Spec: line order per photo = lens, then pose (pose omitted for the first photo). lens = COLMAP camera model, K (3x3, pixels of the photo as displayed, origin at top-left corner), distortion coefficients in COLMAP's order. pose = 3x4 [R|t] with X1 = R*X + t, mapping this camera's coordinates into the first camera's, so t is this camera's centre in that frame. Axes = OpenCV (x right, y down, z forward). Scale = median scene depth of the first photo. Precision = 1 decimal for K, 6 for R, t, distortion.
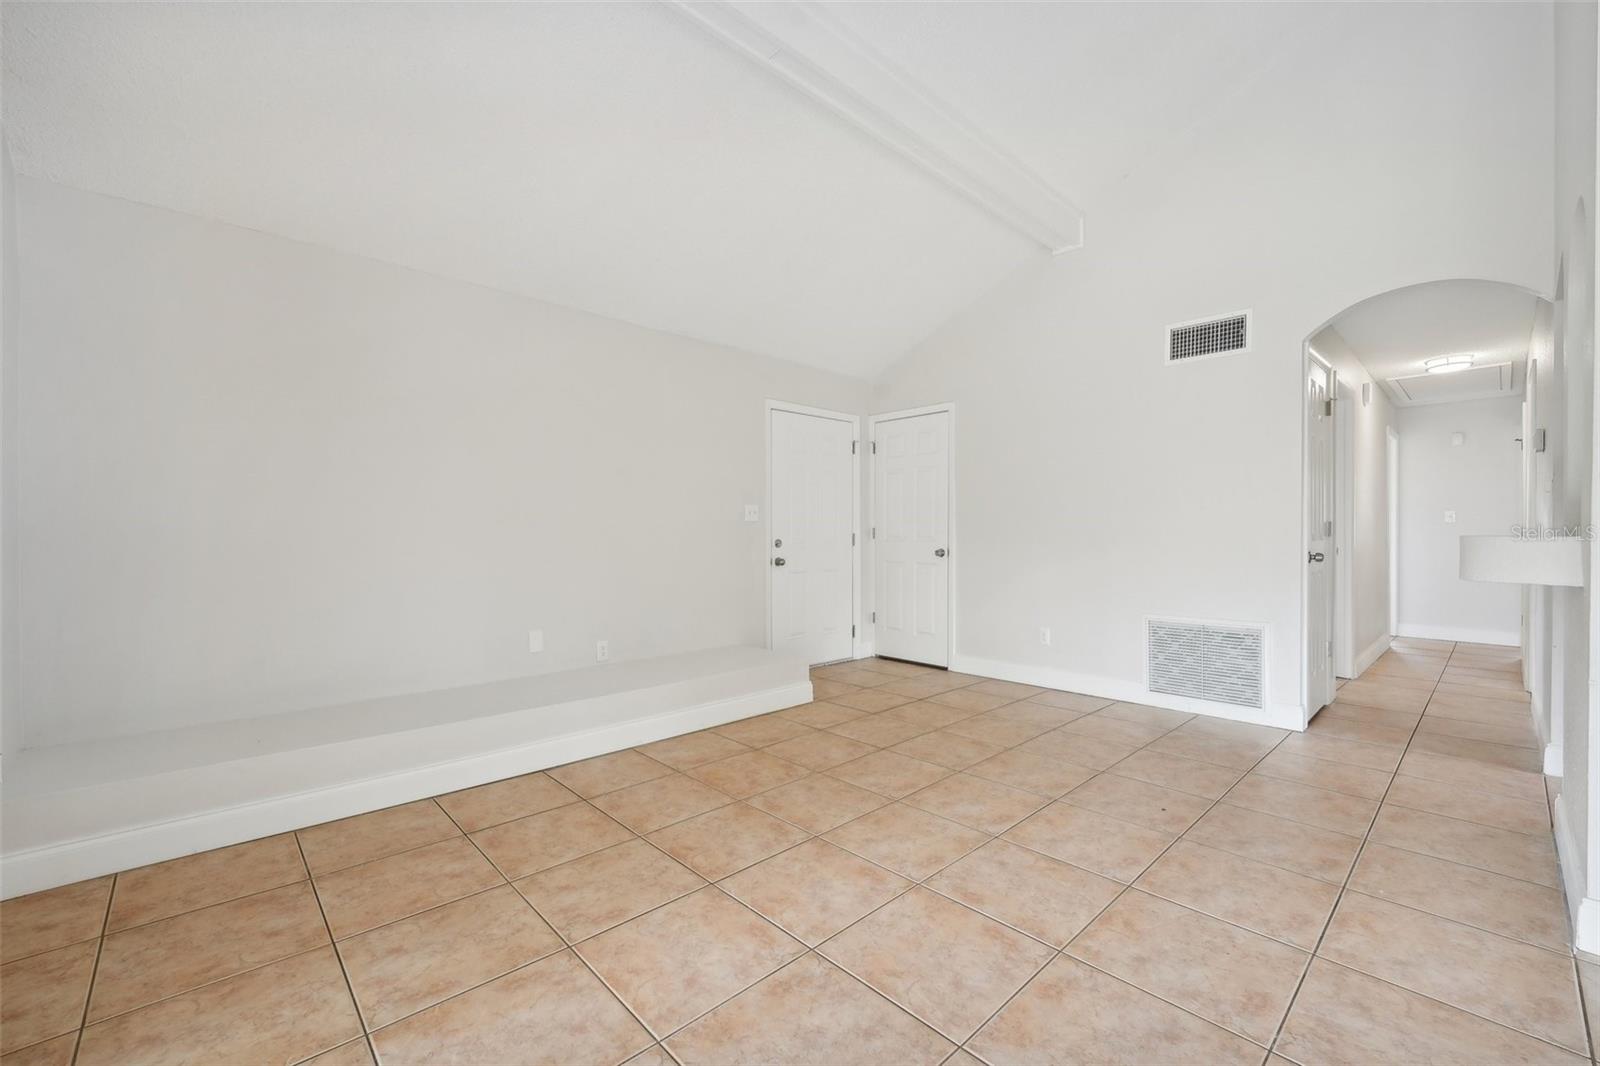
lens RADIAL K [[657.3, 0, 806.5], [0, 657.3, 531.6], [0, 0, 1]] dist [-0.010862, -0.000168]
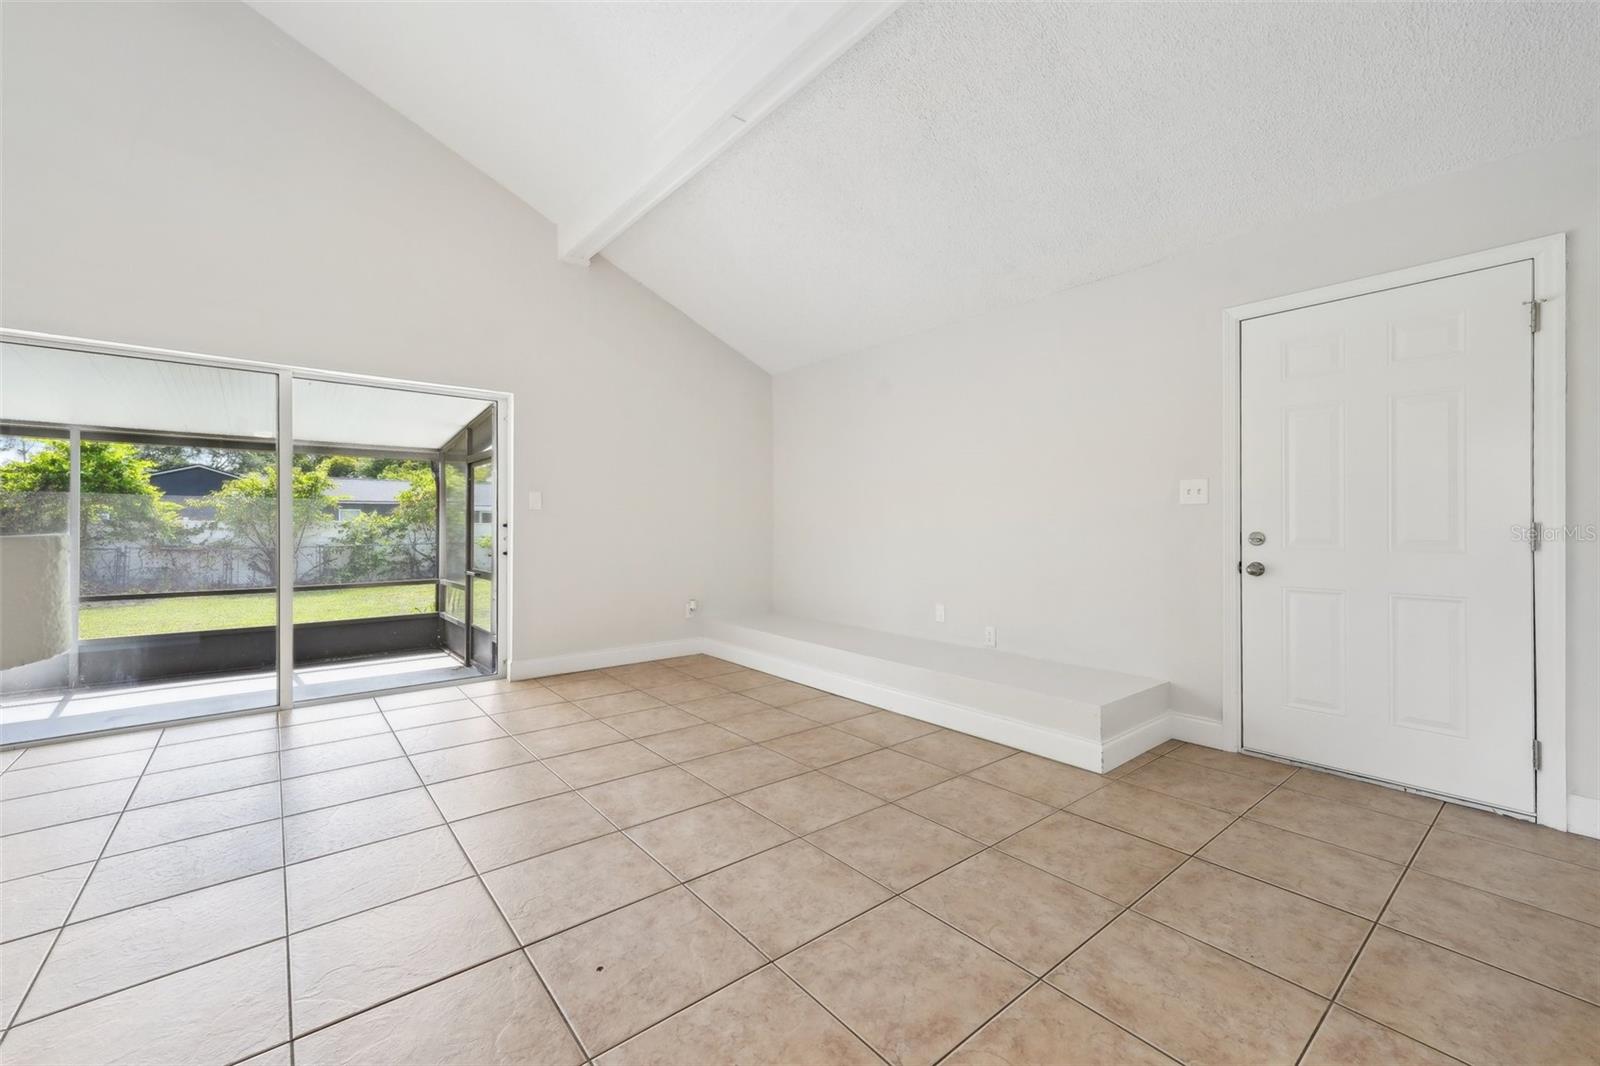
lens RADIAL K [[650.1, 0, 806.1], [0, 650.1, 521.4], [0, 0, 1]] dist [0.015597, -0.000032]
pose [[-0.066854, 0.003040, -0.997758, 0.970646], [0.006494, 0.999976, 0.002612, -0.003992], [0.997742, -0.006305, -0.066872, 1.039886]]
